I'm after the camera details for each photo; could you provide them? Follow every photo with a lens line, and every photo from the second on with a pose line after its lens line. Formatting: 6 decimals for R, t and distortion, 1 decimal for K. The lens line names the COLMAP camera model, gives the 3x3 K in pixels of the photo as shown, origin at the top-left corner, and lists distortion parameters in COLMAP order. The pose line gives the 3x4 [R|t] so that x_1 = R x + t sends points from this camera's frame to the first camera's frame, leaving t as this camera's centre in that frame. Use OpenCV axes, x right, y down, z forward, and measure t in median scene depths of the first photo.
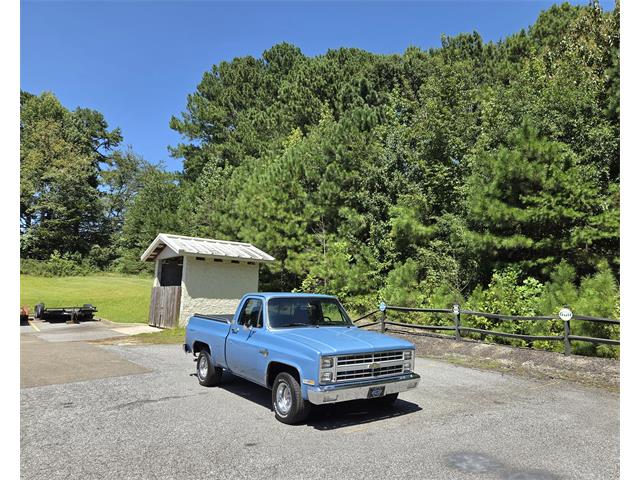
lens RADIAL K [[448.6, 0, 340.2], [0, 448.6, 251.9], [0, 0, 1]] dist [0.087181, -0.062824]
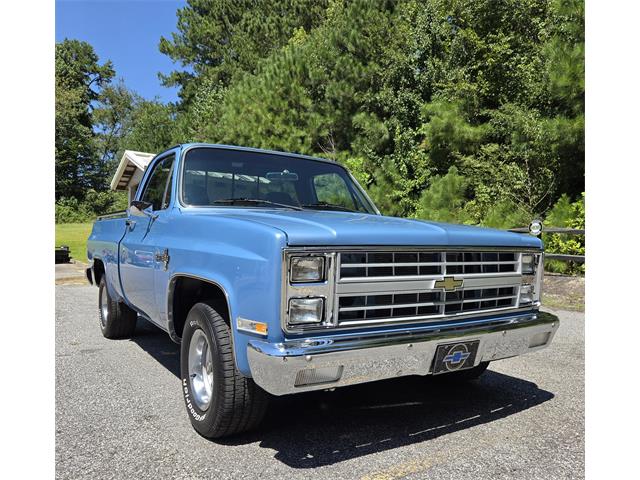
lens RADIAL K [[471.5, 0, 311.1], [0, 471.5, 256.4], [0, 0, 1]] dist [0.042216, 0.000007]
pose [[0.995181, -0.010567, -0.097481, 0.002673], [0.021490, 0.993511, 0.111688, 0.051339], [0.095669, -0.113245, 0.988951, 0.176769]]
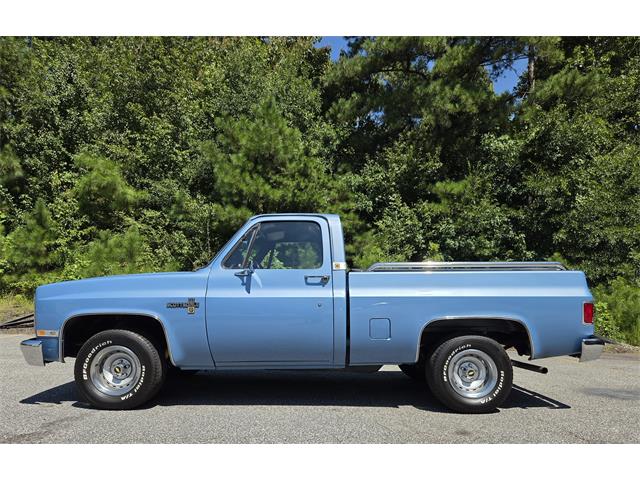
lens RADIAL K [[461.1, 0, 321.8], [0, 461.1, 285.7], [0, 0, 1]] dist [0.071346, -0.061808]
pose [[0.643807, 0.029930, 0.764602, -0.193476], [-0.080355, 0.996354, 0.028658, 0.052856], [-0.760957, -0.079890, 0.643865, 0.179877]]
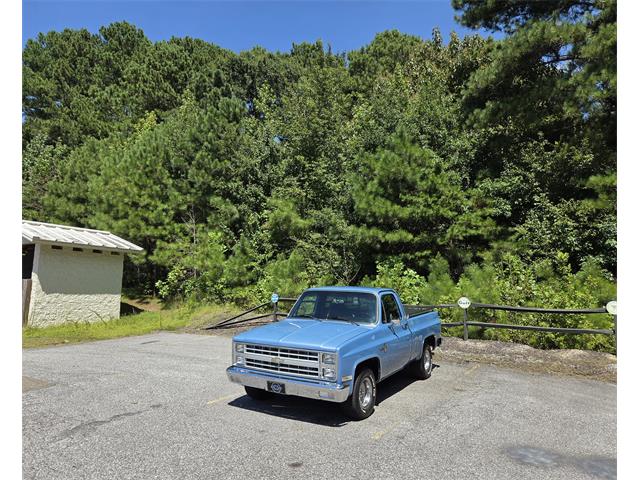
lens RADIAL K [[434.6, 0, 293.0], [0, 434.6, 234.2], [0, 0, 1]] dist [0.073994, -0.055043]
pose [[0.956299, 0.023458, 0.291446, -0.108772], [-0.017406, 0.999576, -0.023342, 0.001096], [-0.291870, 0.017249, 0.956302, 0.045919]]
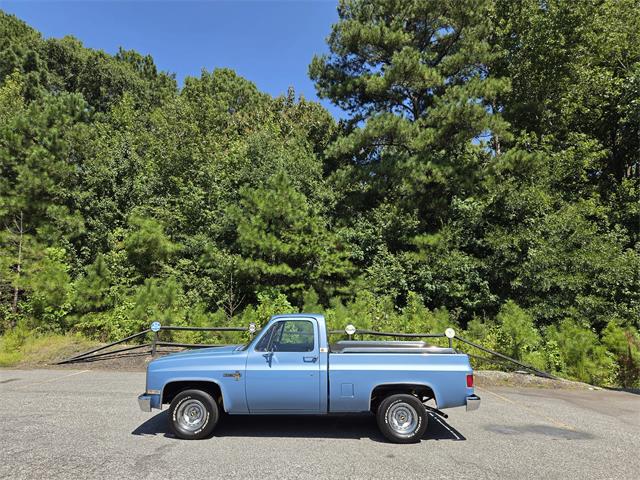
lens RADIAL K [[440.7, 0, 319.1], [0, 440.7, 231.7], [0, 0, 1]] dist [0.069301, -0.053029]
pose [[0.658168, 0.144741, 0.738826, -0.282542], [-0.082230, 0.989295, -0.120557, 0.007741], [-0.748367, 0.018594, 0.663025, 0.096751]]
